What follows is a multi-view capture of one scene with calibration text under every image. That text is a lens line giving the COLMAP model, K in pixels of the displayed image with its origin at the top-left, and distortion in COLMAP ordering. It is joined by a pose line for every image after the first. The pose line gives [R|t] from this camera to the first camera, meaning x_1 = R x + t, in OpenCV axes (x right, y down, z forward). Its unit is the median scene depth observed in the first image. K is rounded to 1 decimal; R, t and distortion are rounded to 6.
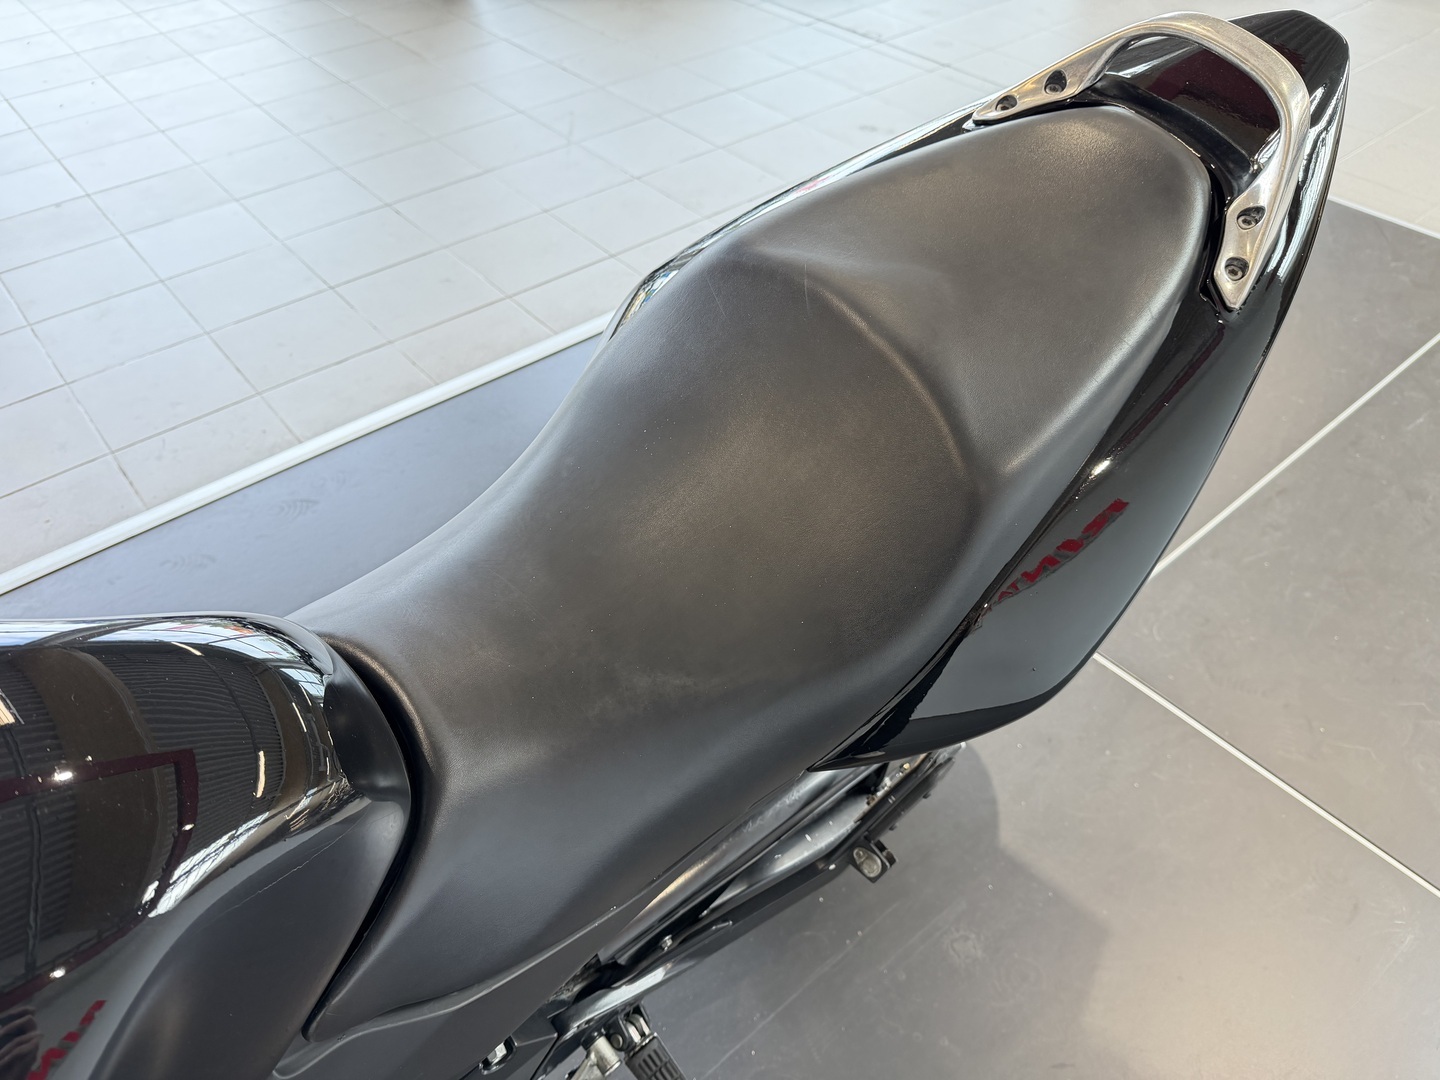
lens RADIAL K [[1012.7, 0, 723.0], [0, 1012.7, 541.9], [0, 0, 1]] dist [0.050550, -0.064857]
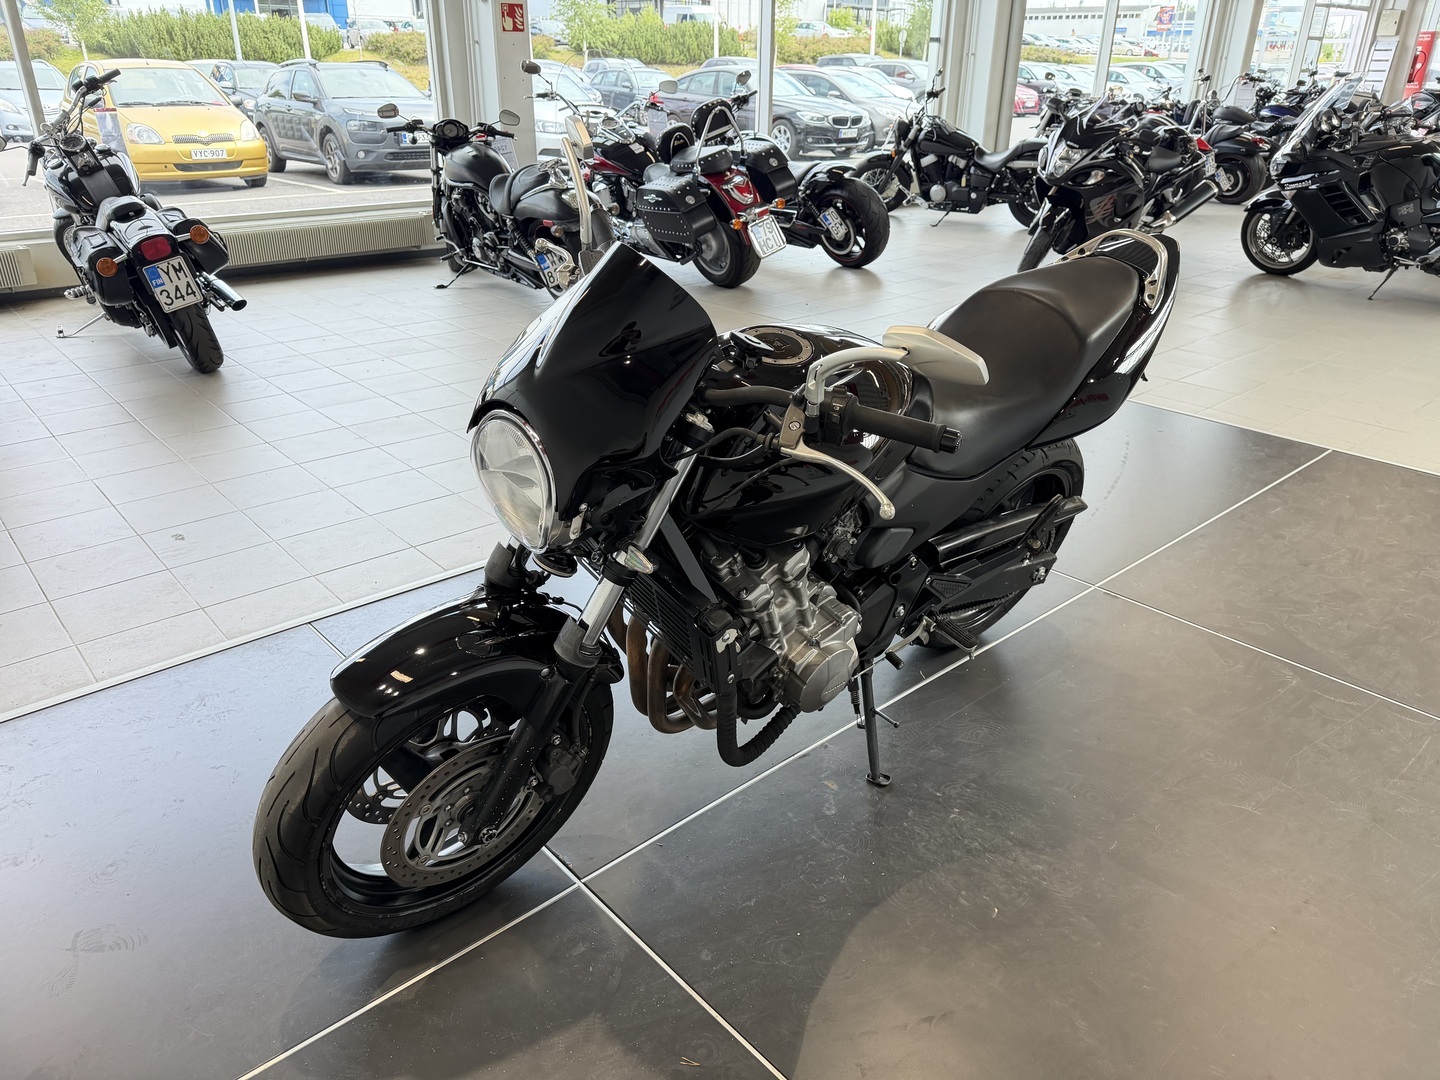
lens RADIAL K [[1012.7, 0, 715.7], [0, 1012.7, 537.1], [0, 0, 1]] dist [0.050550, -0.064857]
pose [[0.999302, 0.006844, 0.036725, -0.348680], [0.005496, 0.945449, -0.325723, 0.532743], [-0.036951, 0.325697, 0.944752, -0.618282]]
